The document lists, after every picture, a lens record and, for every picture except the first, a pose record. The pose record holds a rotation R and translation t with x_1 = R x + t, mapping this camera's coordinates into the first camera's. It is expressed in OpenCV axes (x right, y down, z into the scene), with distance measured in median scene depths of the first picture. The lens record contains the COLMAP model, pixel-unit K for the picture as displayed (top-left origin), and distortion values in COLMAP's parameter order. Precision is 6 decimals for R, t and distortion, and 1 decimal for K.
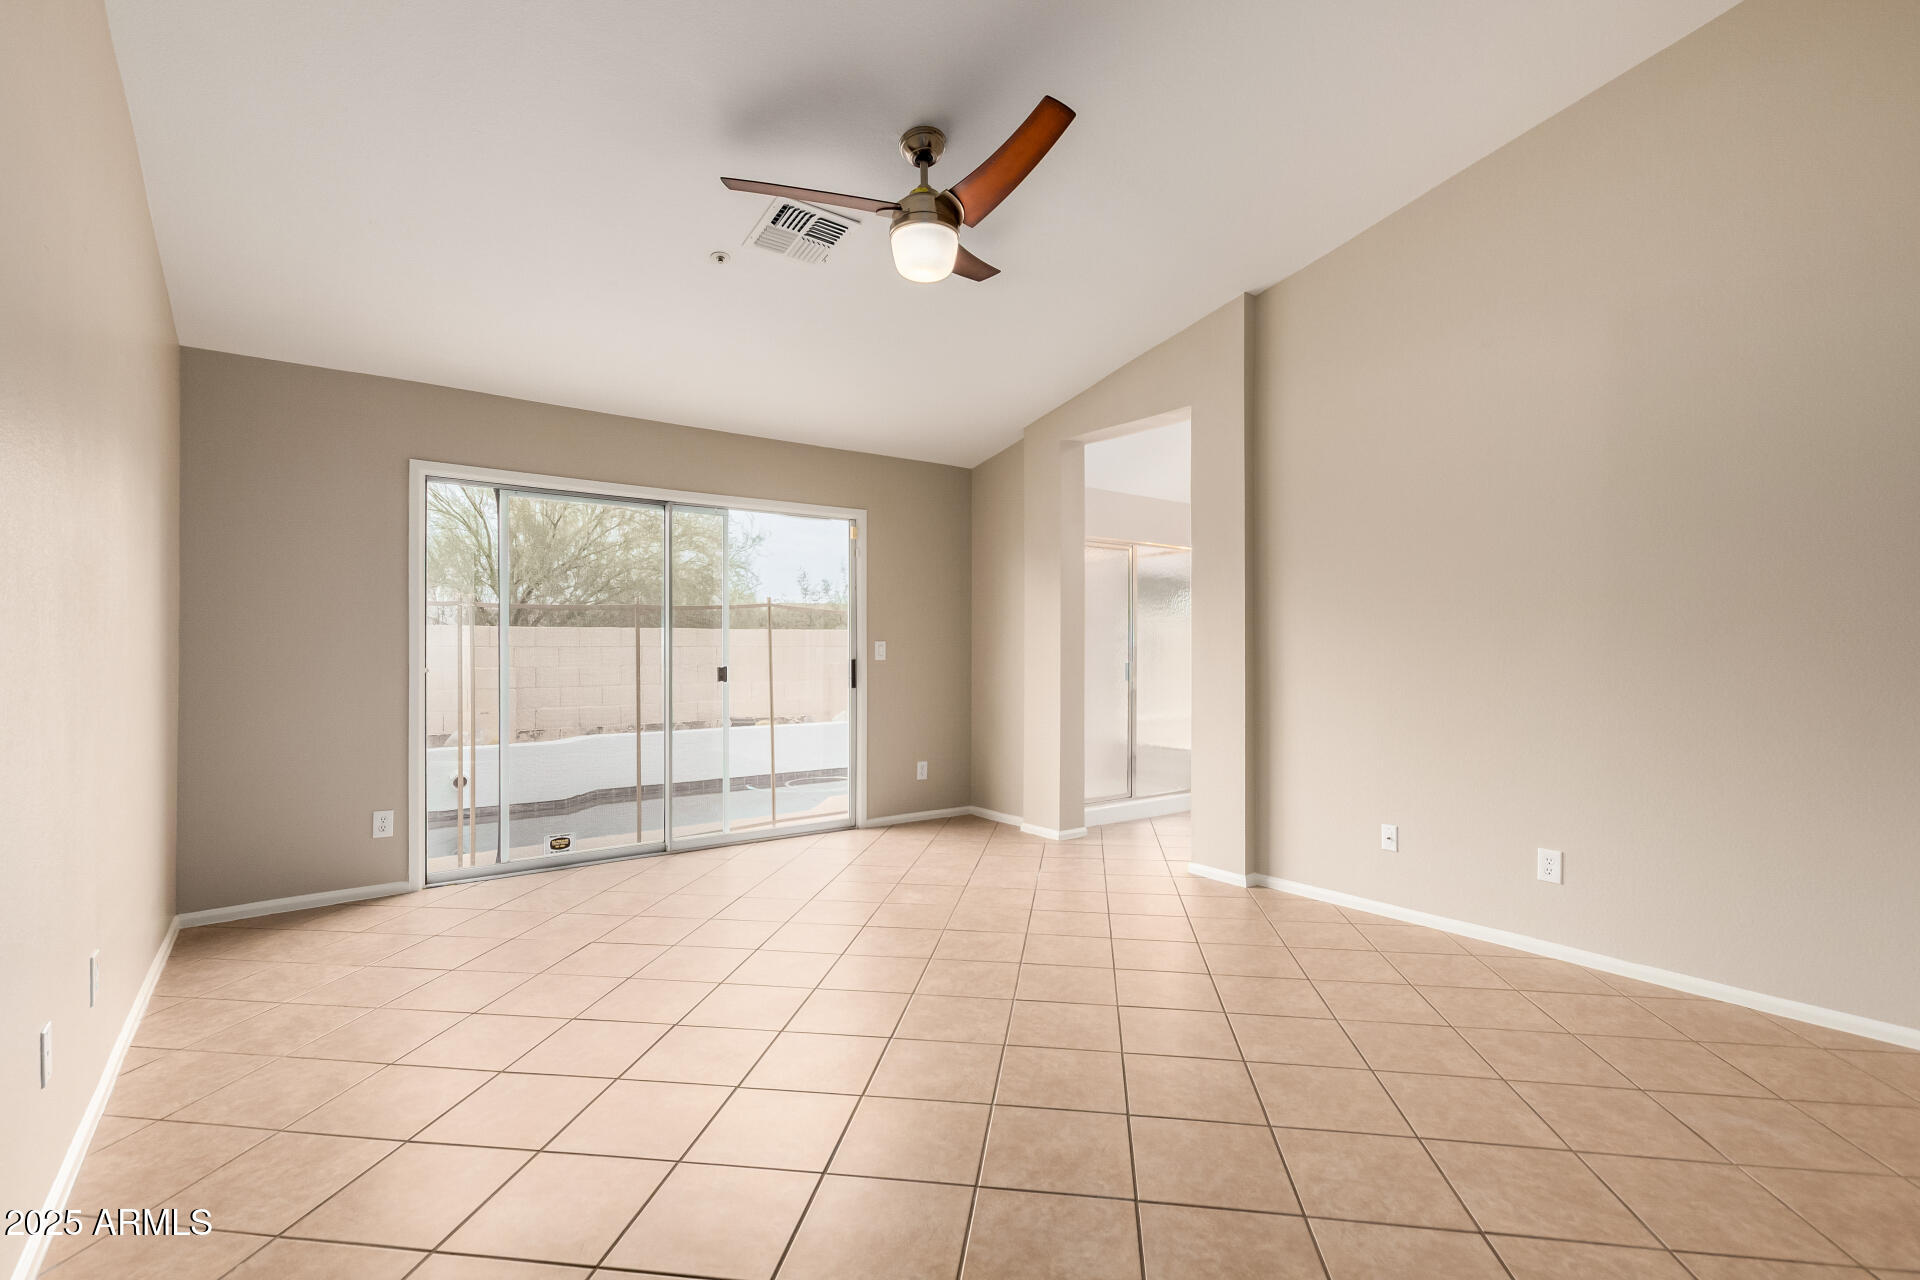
lens RADIAL K [[874.3, 0, 955.0], [0, 874.3, 644.7], [0, 0, 1]] dist [0.001243, -0.000174]
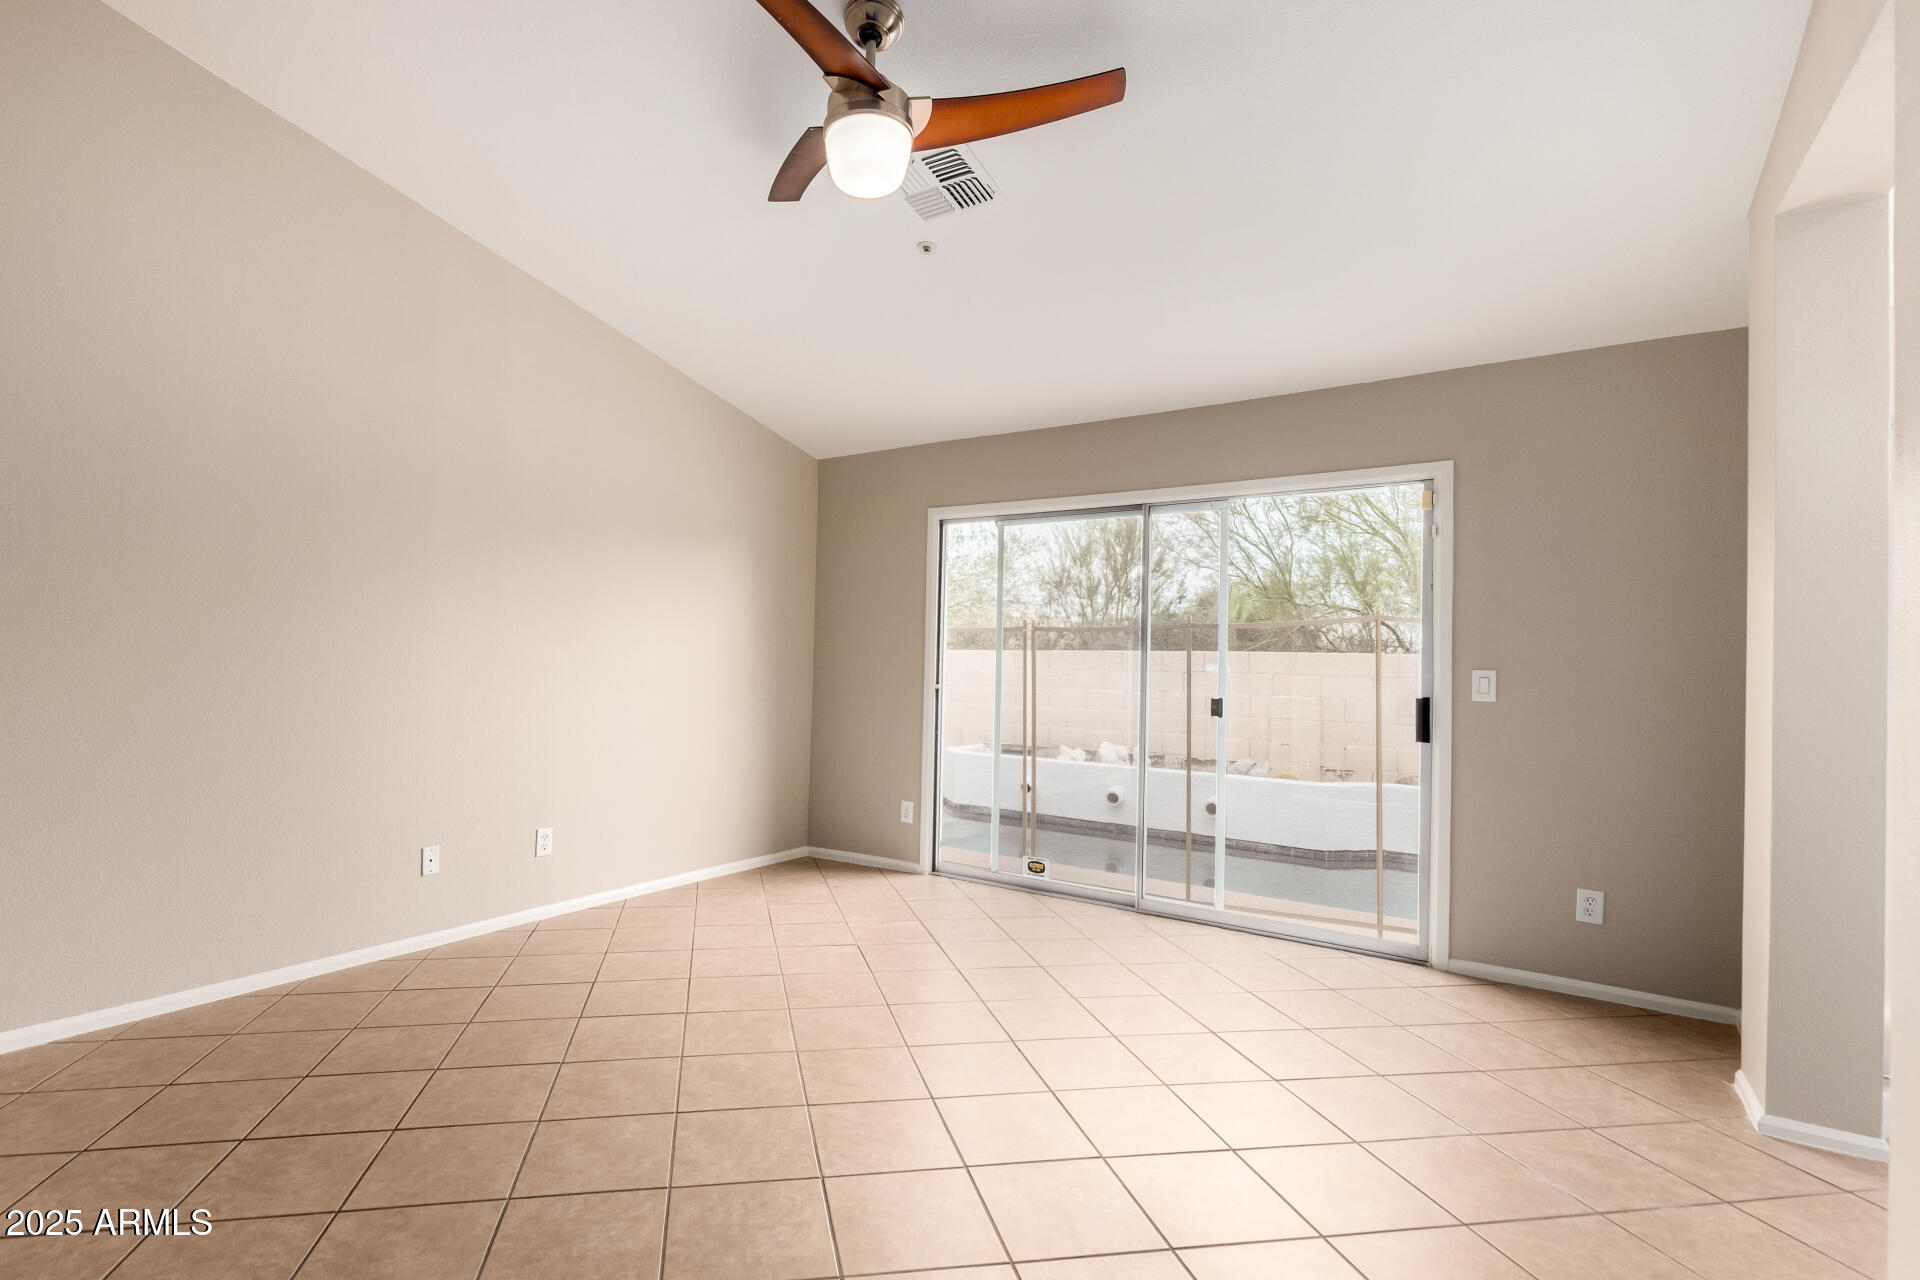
lens RADIAL K [[908.7, 0, 880.2], [0, 908.7, 644.6], [0, 0, 1]] dist [-0.001046, -0.000704]
pose [[0.307772, -0.013092, -0.951370, 0.399027], [-0.020609, 0.999579, -0.020422, -0.000278], [0.951237, 0.025892, 0.307373, 0.423152]]
